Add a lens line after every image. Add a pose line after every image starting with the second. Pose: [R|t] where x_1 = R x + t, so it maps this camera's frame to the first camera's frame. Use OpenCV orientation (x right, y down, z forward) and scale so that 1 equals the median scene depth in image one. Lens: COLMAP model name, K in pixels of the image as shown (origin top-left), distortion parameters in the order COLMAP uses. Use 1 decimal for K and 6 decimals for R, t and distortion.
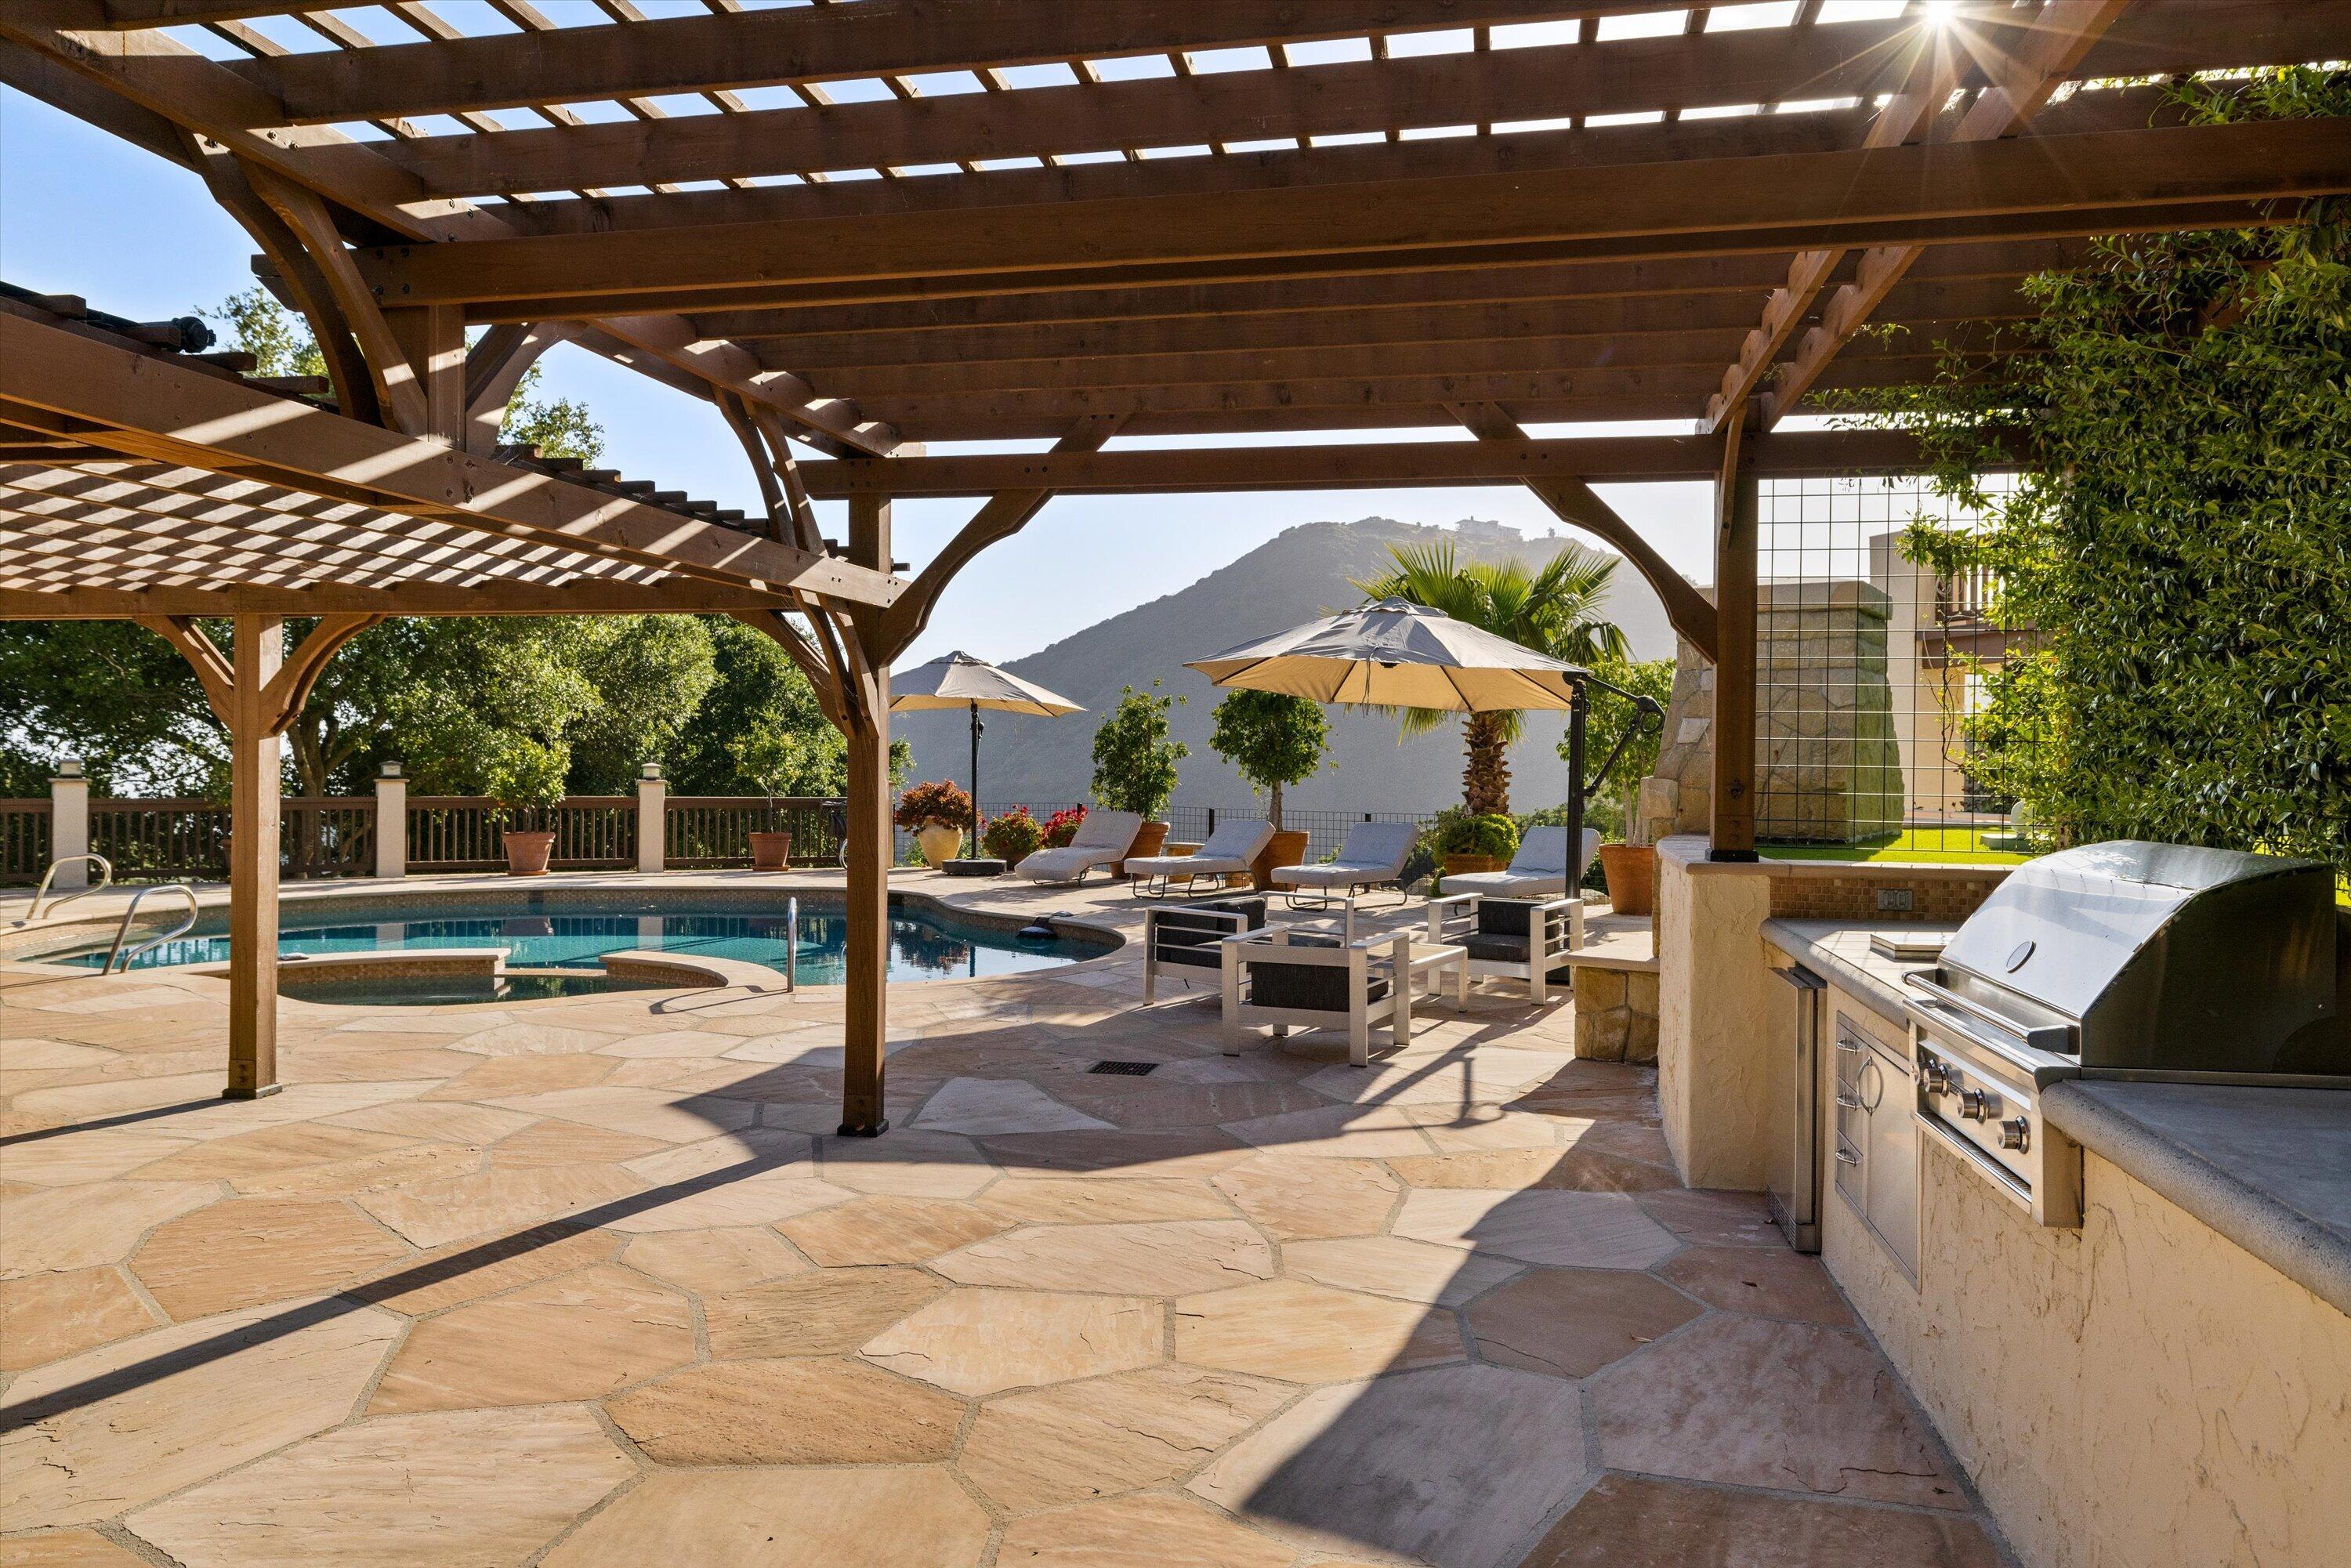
lens RADIAL K [[1602.7, 0, 1175.5], [0, 1602.7, 784.0], [0, 0, 1]] dist [-0.001368, -0.001363]
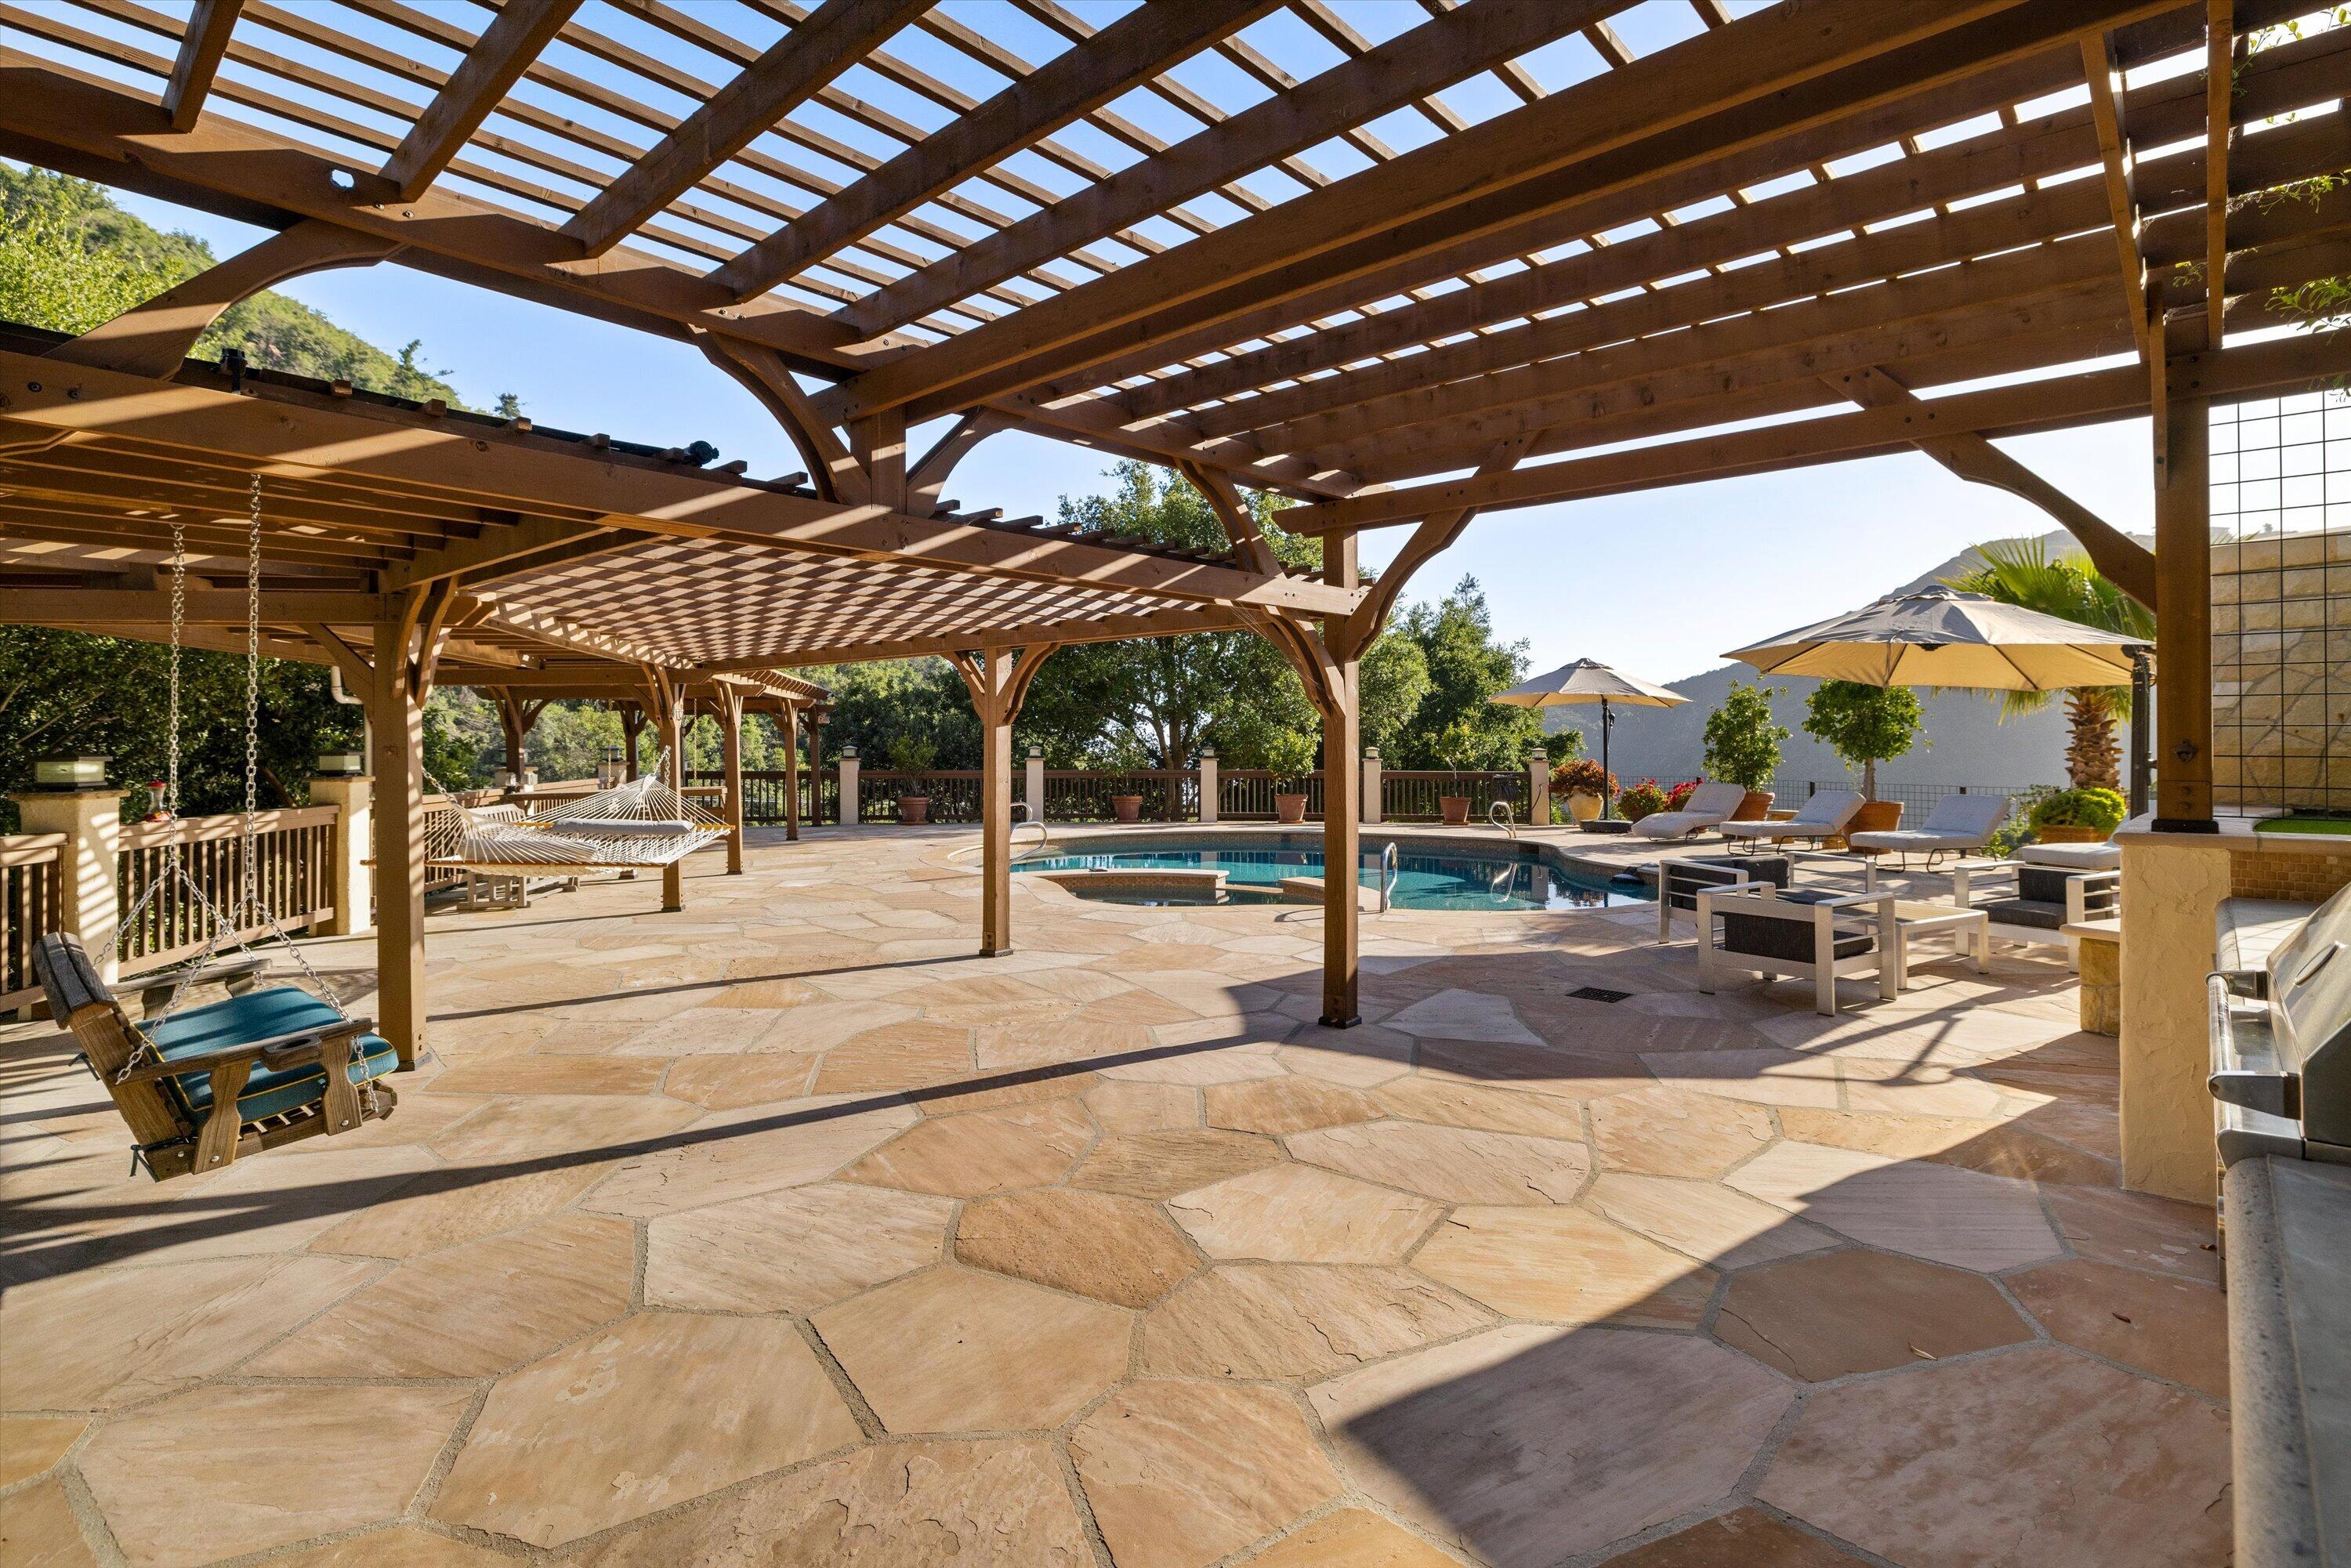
lens RADIAL K [[1138.2, 0, 1177.5], [0, 1138.2, 740.2], [0, 0, 1]] dist [-0.011884, 0.001928]
pose [[0.860134, -0.010547, -0.509959, 0.174144], [-0.000363, 0.999773, -0.021290, 0.009884], [0.510068, 0.018497, 0.859935, 0.156795]]
